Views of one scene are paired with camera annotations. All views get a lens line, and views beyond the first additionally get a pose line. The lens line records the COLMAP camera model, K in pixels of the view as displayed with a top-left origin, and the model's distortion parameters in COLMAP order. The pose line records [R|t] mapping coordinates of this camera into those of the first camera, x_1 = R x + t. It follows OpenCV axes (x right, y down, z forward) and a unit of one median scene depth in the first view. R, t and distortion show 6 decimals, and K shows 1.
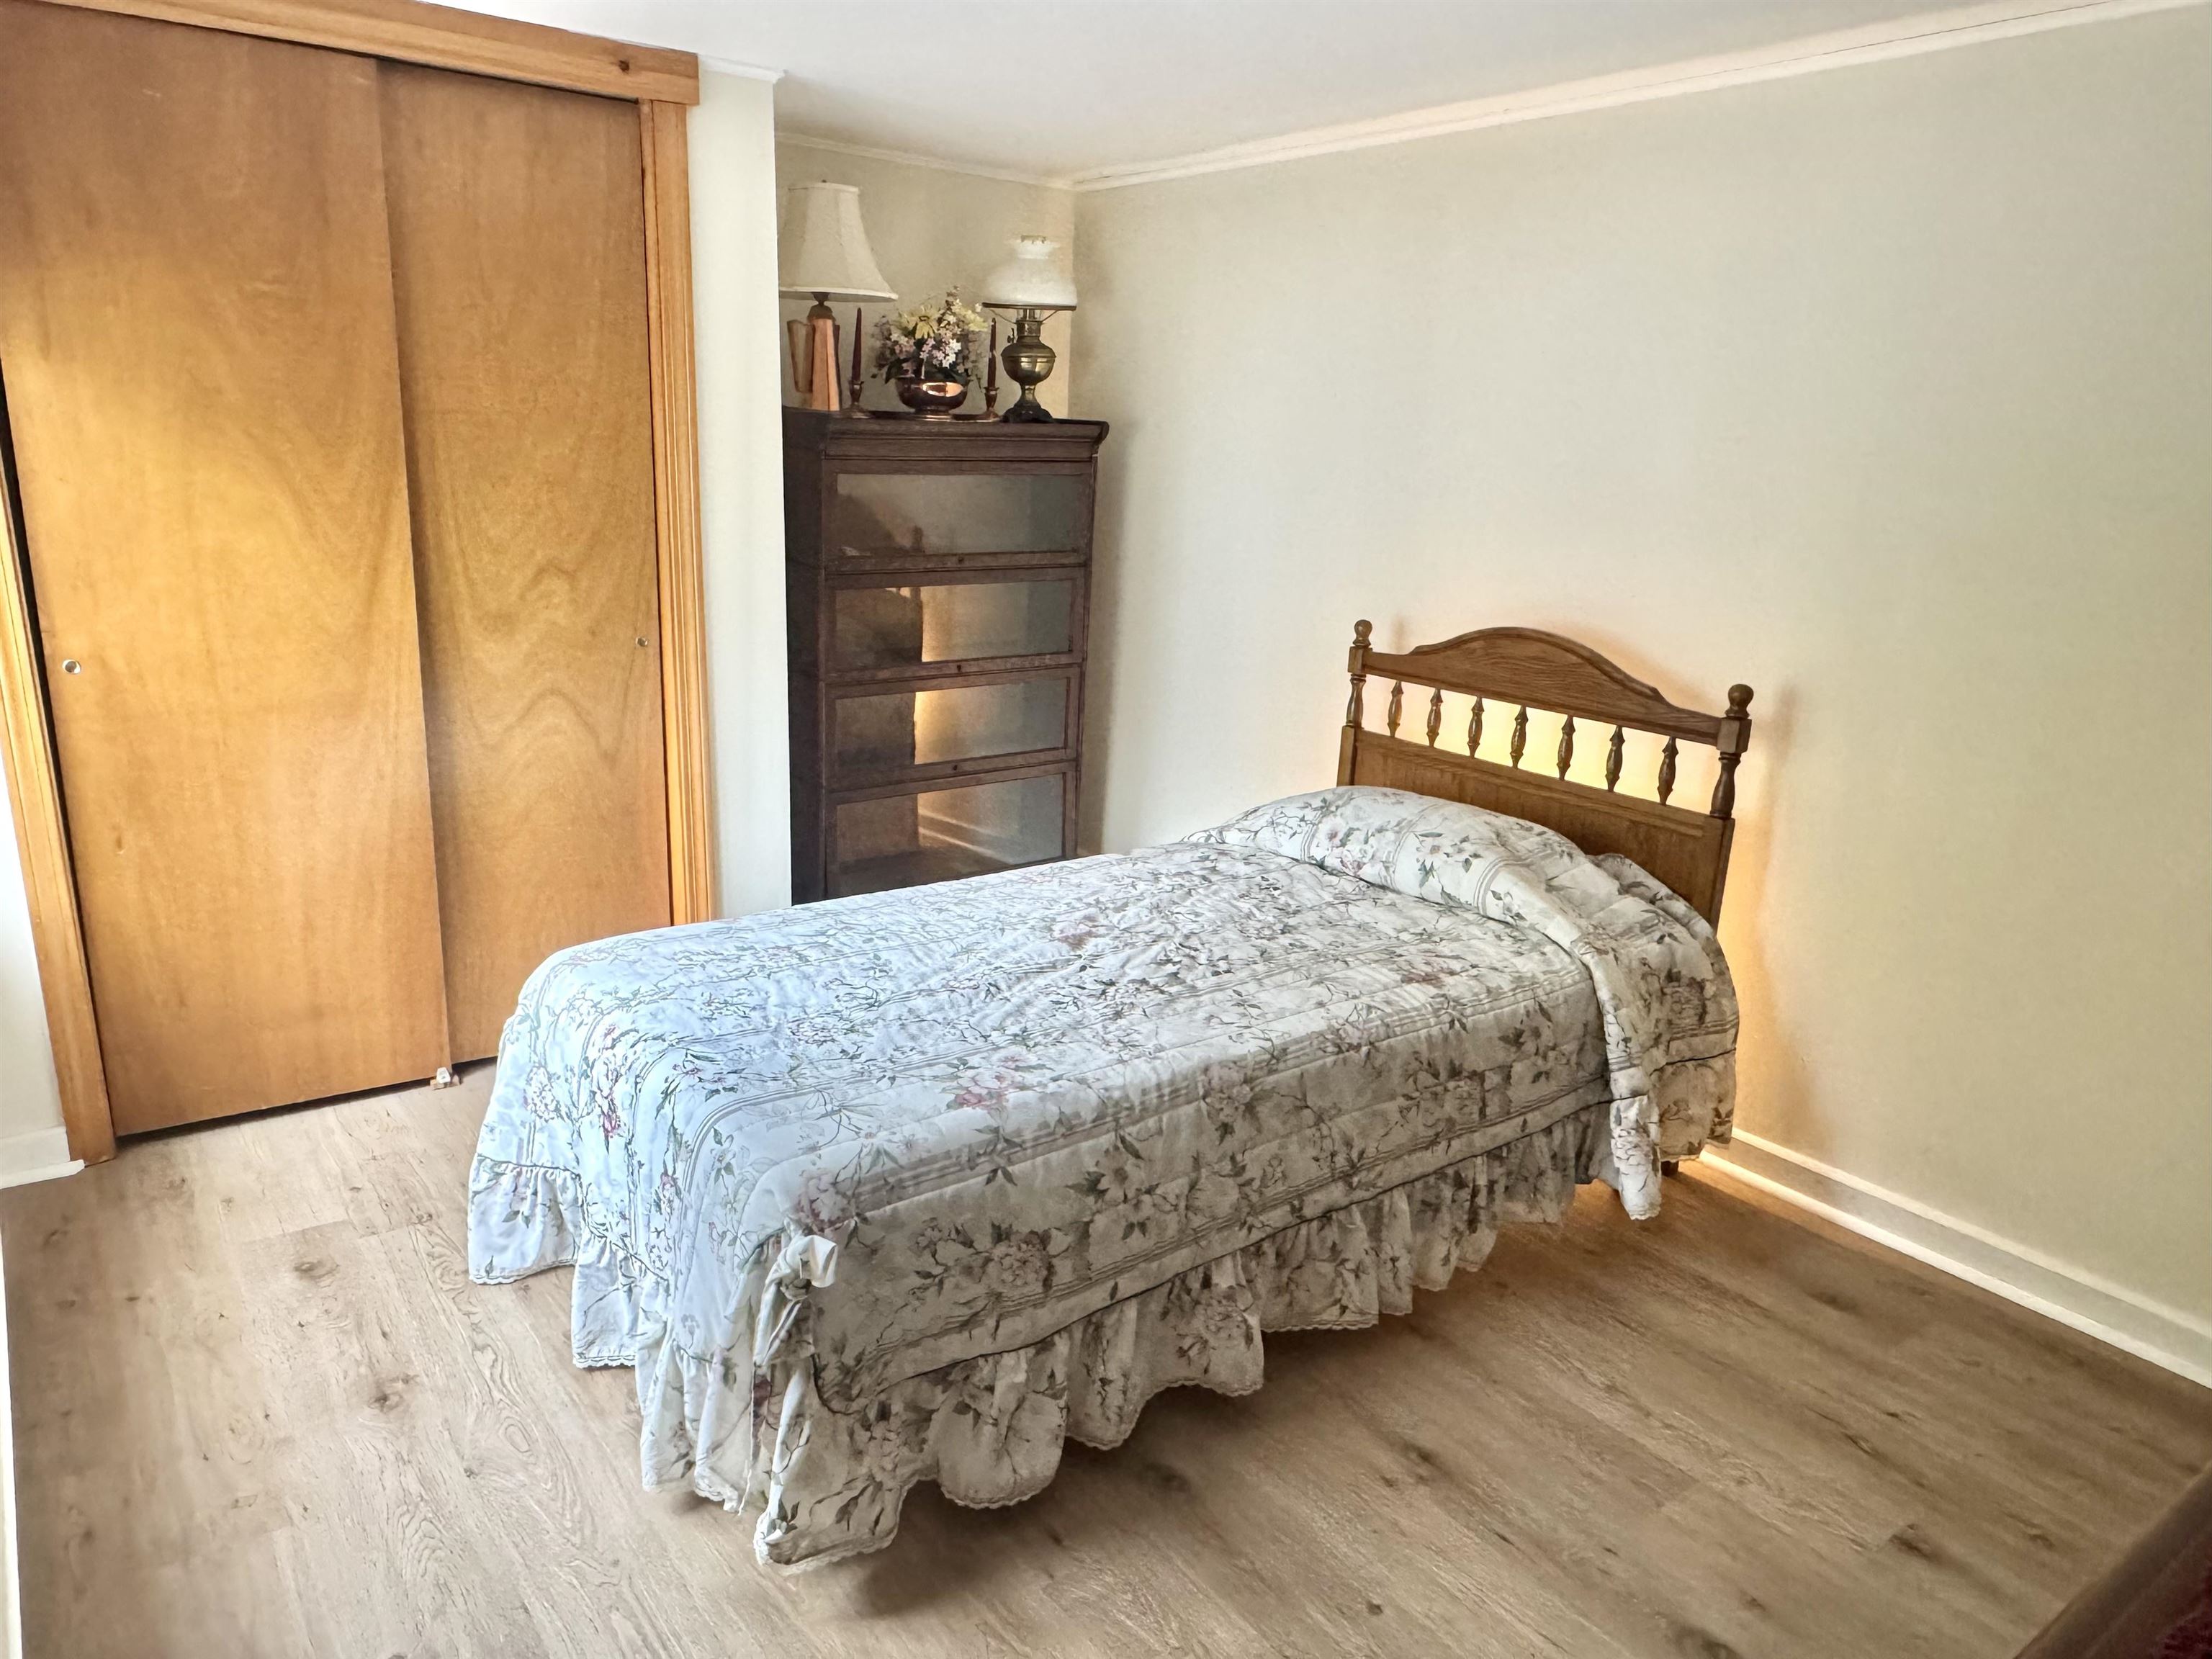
lens RADIAL K [[1464.2, 0, 1089.0], [0, 1464.2, 833.9], [0, 0, 1]] dist [0.004980, -0.001870]
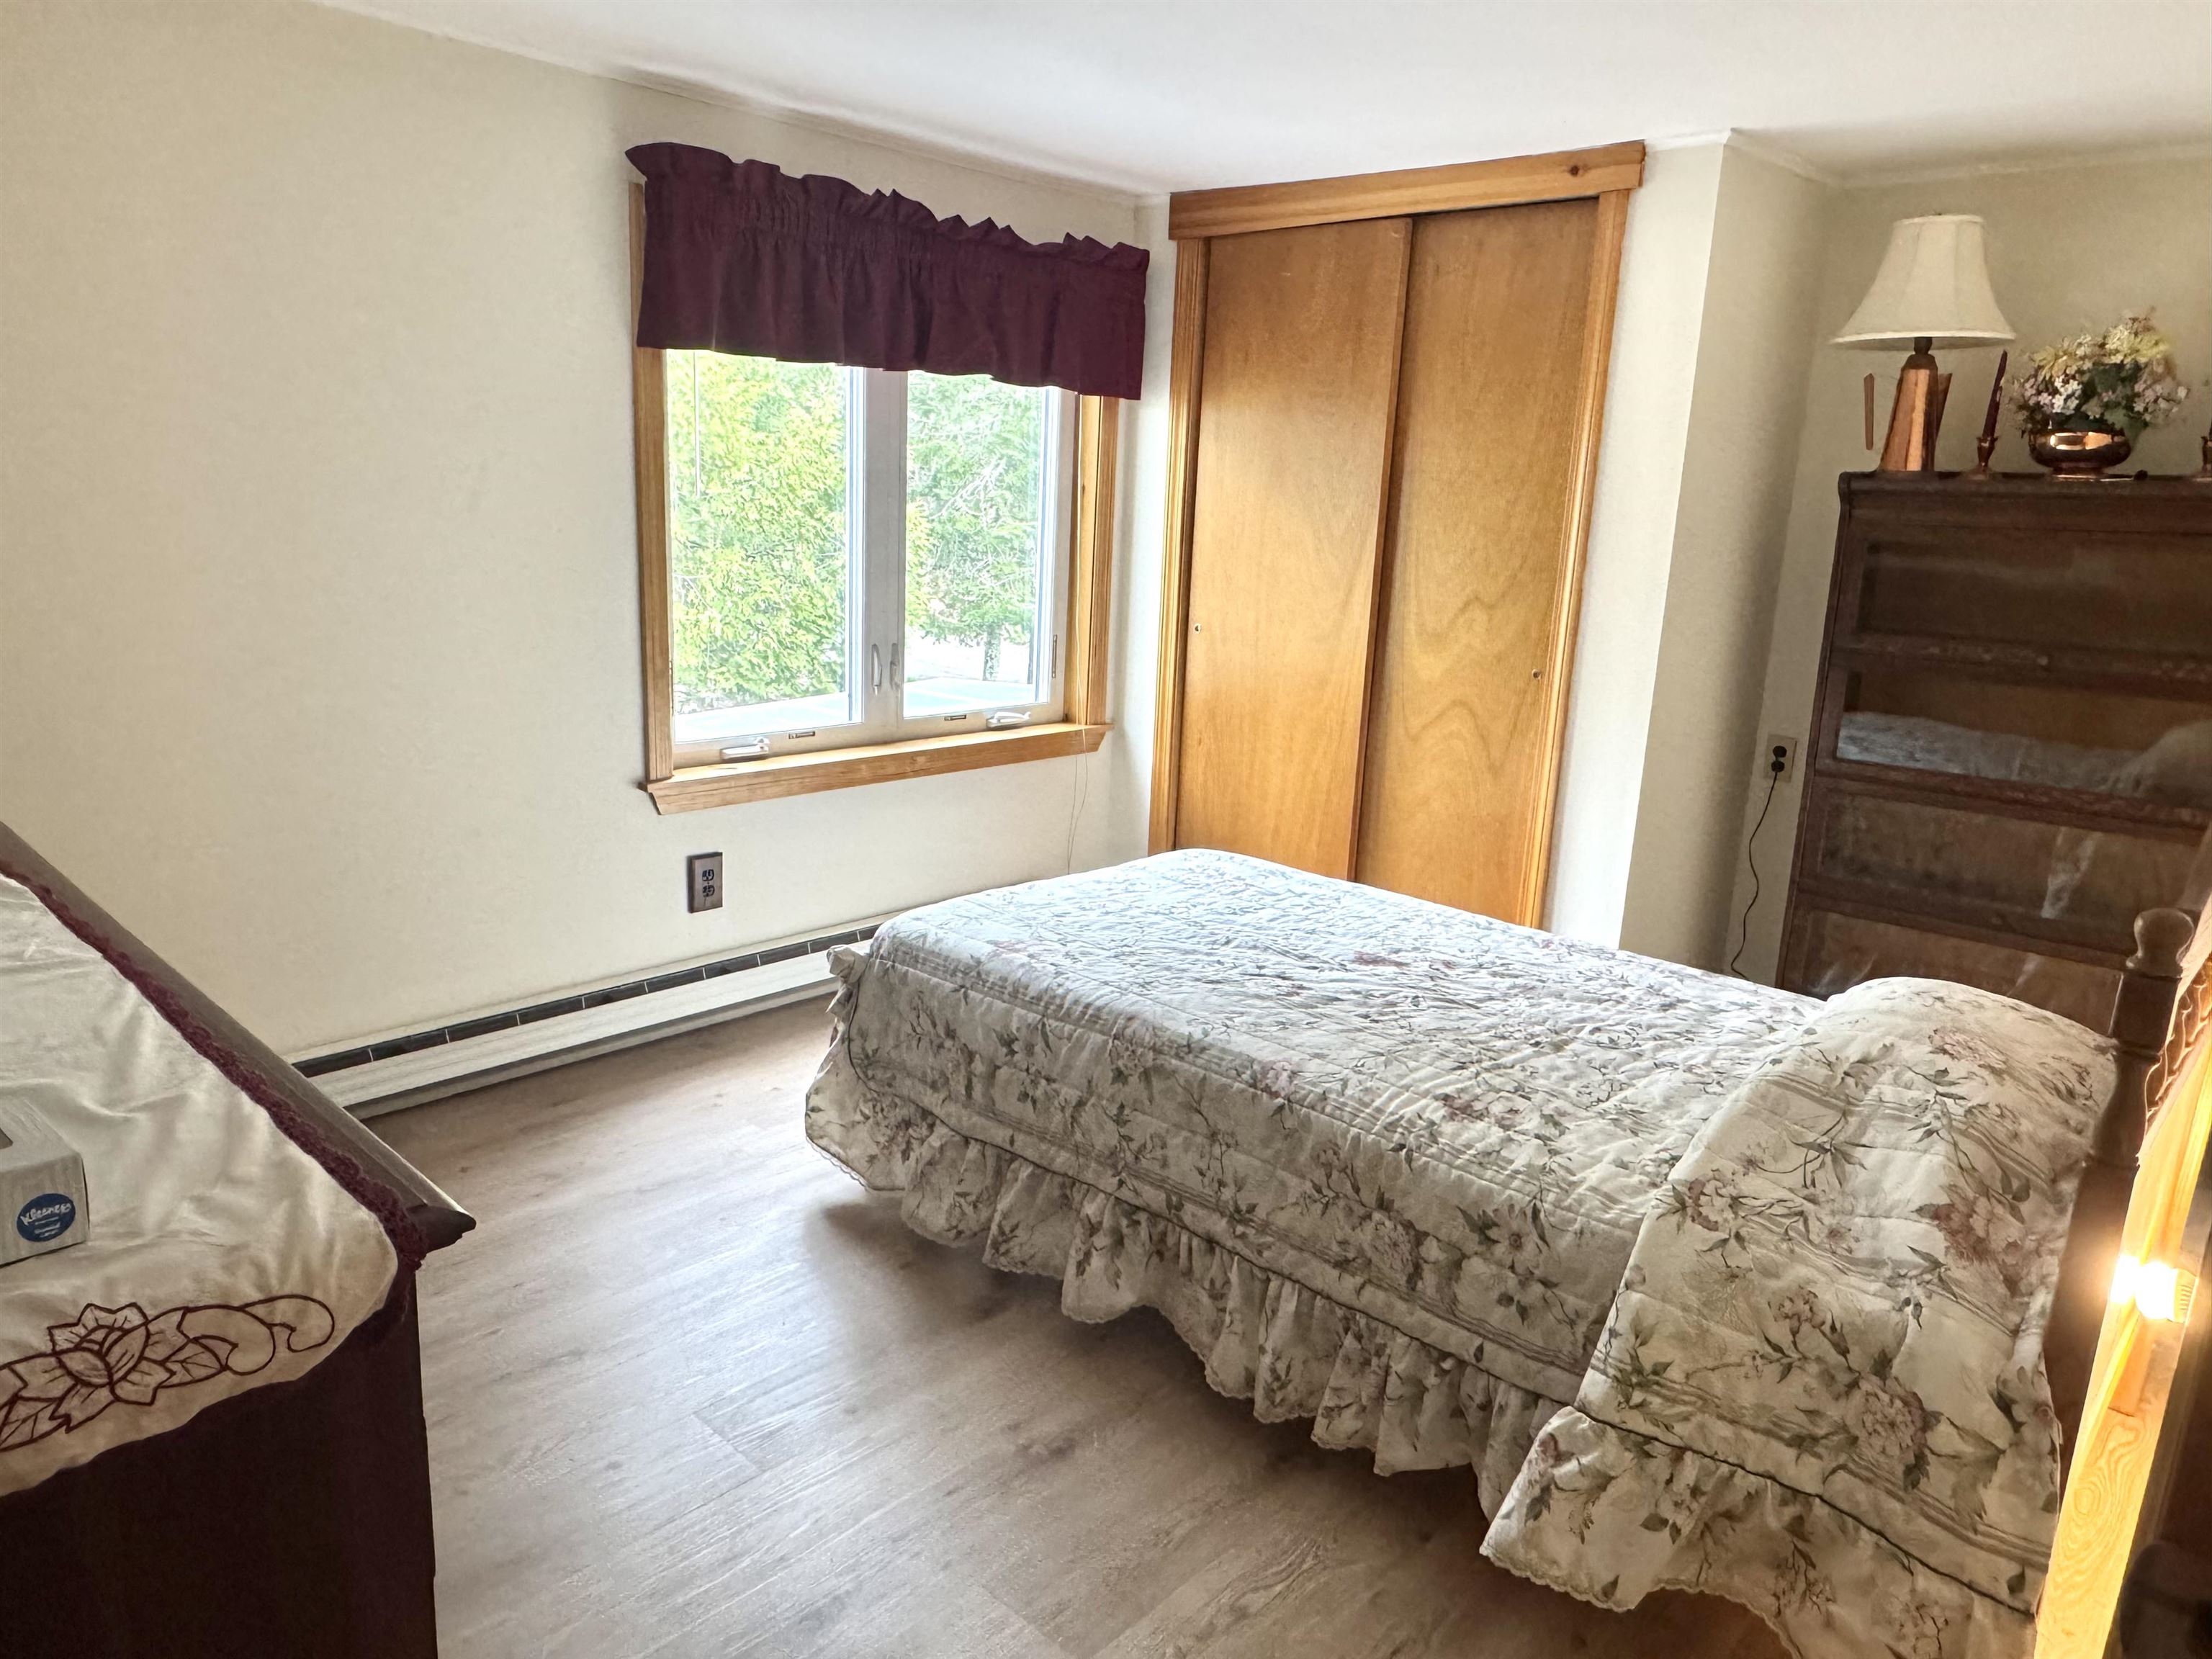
lens RADIAL K [[1464.2, 0, 1087.6], [0, 1464.2, 827.1], [0, 0, 1]] dist [0.004980, -0.001870]
pose [[0.179797, 0.198408, -0.963487, 0.939710], [-0.289740, 0.946680, 0.140879, -0.101777], [0.940066, 0.253831, 0.227697, 0.584762]]
